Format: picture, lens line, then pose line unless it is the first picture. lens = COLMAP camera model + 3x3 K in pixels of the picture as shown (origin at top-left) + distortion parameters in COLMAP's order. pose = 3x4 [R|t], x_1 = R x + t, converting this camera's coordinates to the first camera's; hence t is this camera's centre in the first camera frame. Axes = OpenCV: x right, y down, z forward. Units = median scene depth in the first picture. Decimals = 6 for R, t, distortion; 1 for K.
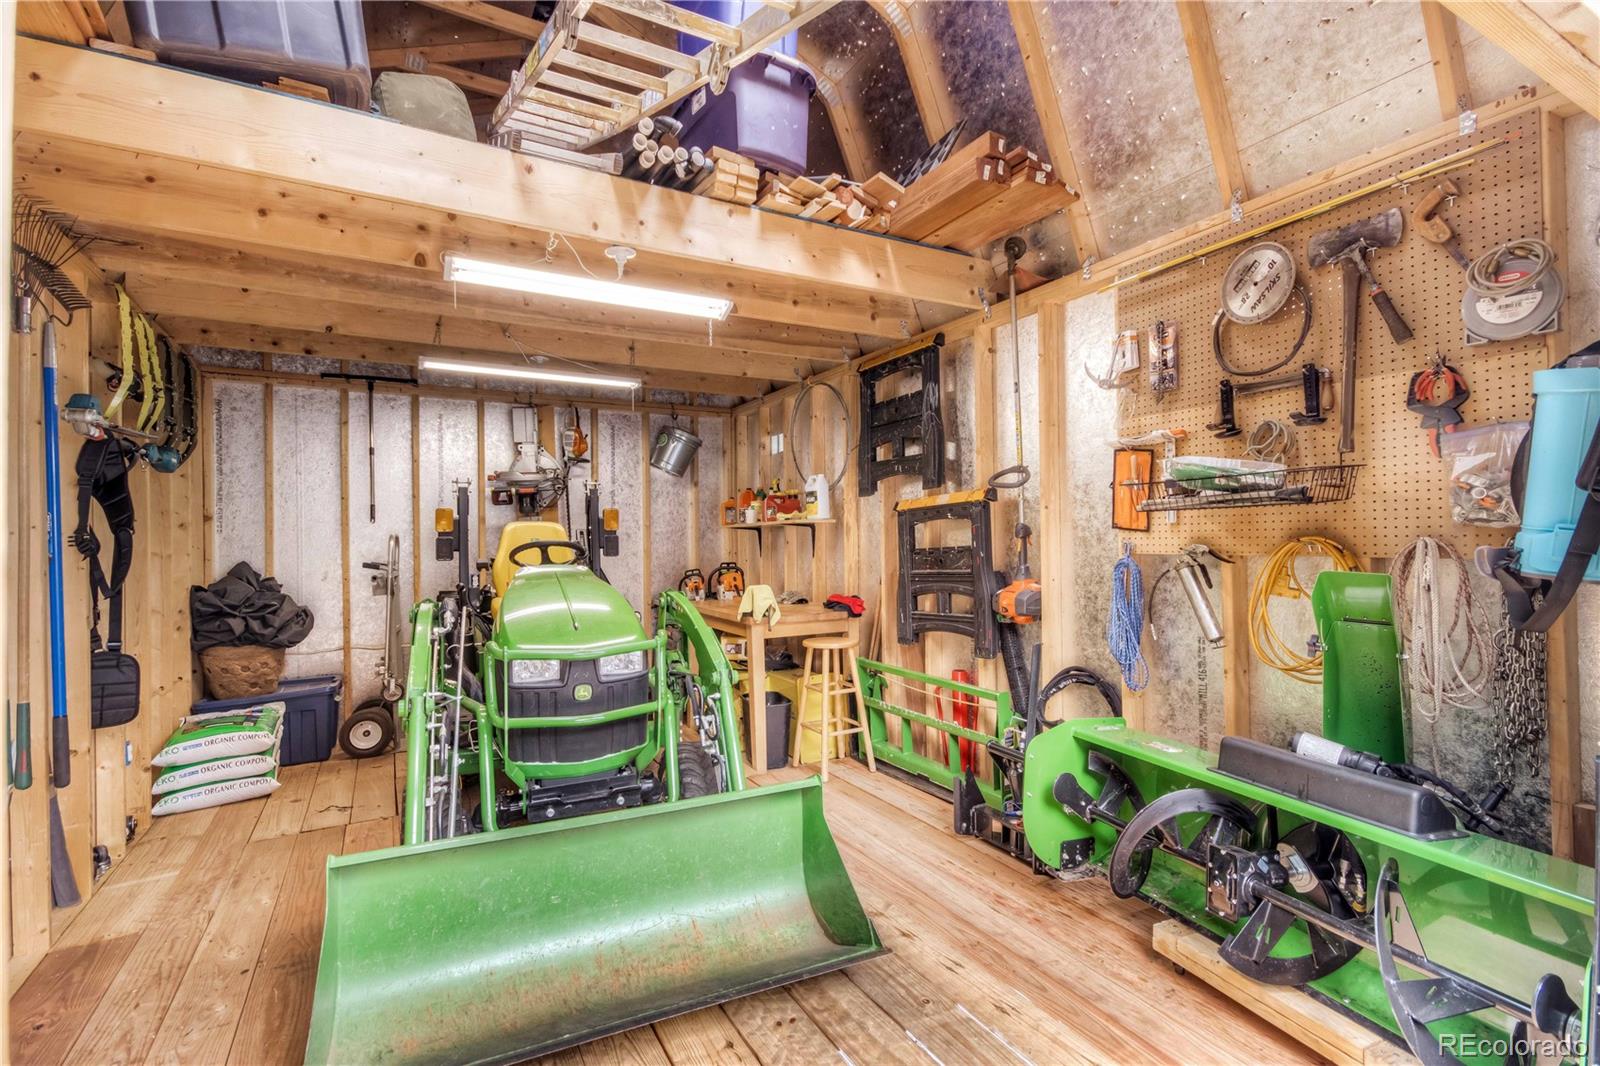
lens RADIAL K [[754.3, 0, 804.9], [0, 754.3, 532.5], [0, 0, 1]] dist [-0.001283, -0.000034]
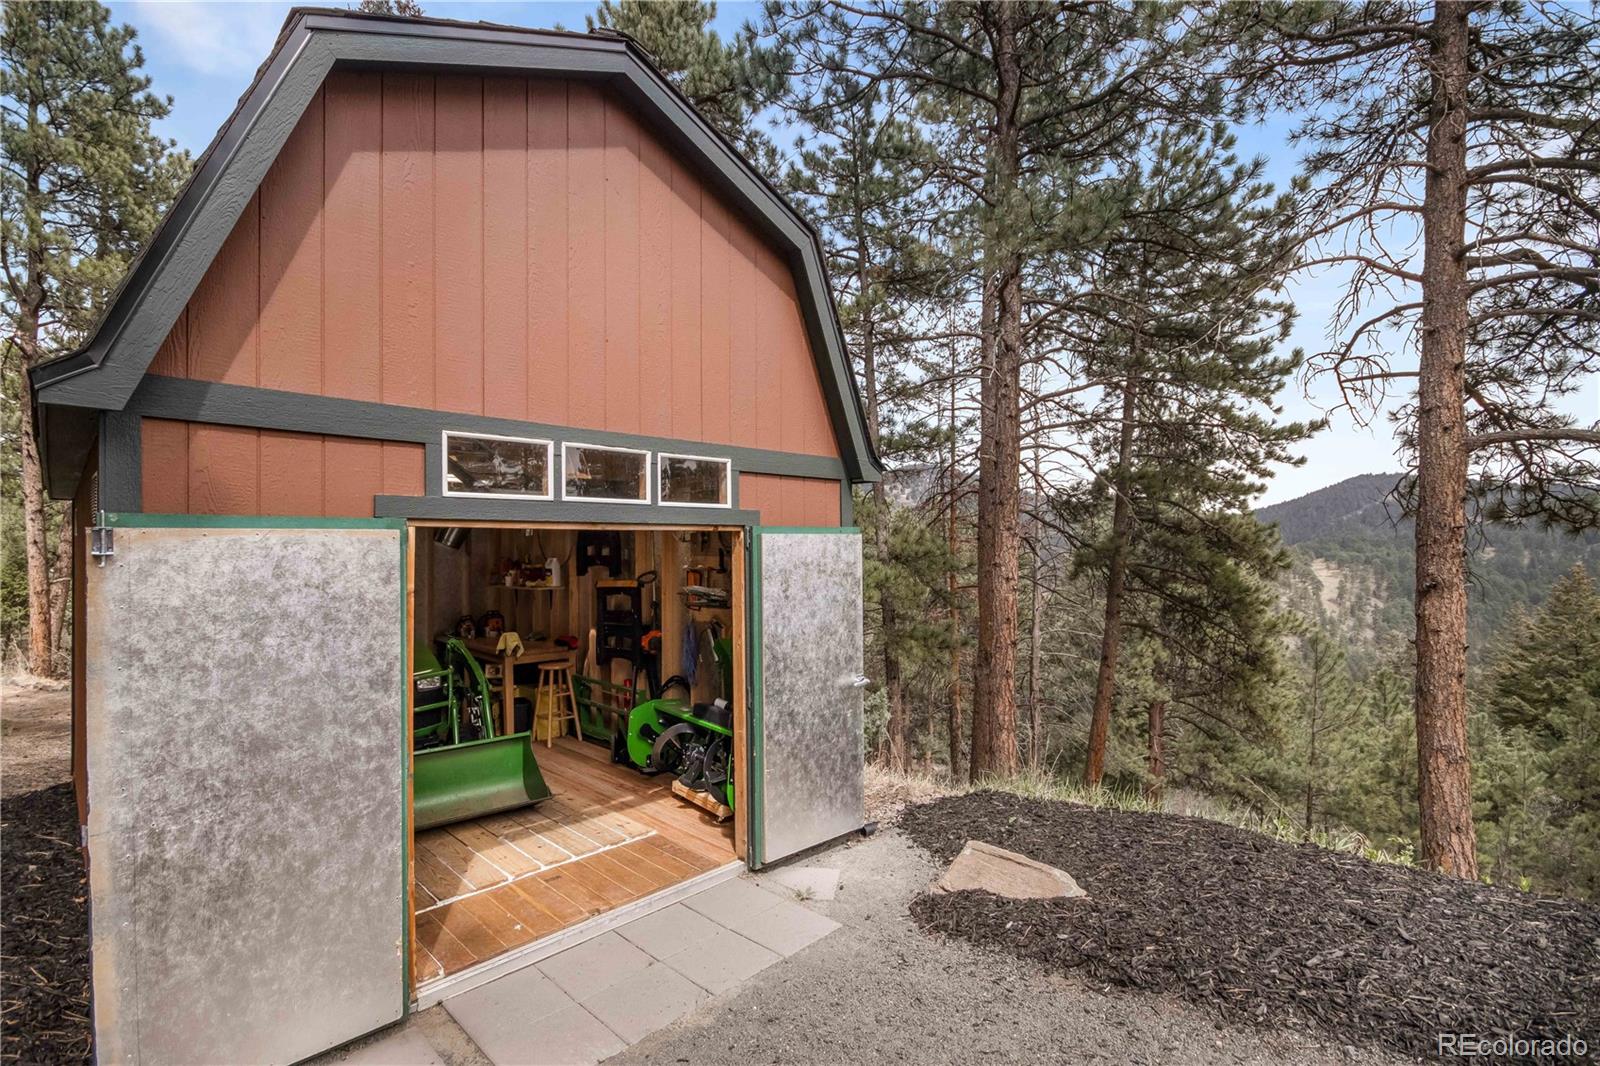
lens RADIAL K [[754.3, 0, 796.1], [0, 754.3, 541.4], [0, 0, 1]] dist [-0.001283, -0.000034]
pose [[0.964084, 0.007979, 0.265479, 0.106757], [-0.007233, 0.999967, -0.003787, -0.133047], [-0.265500, 0.001730, 0.964109, -0.785434]]
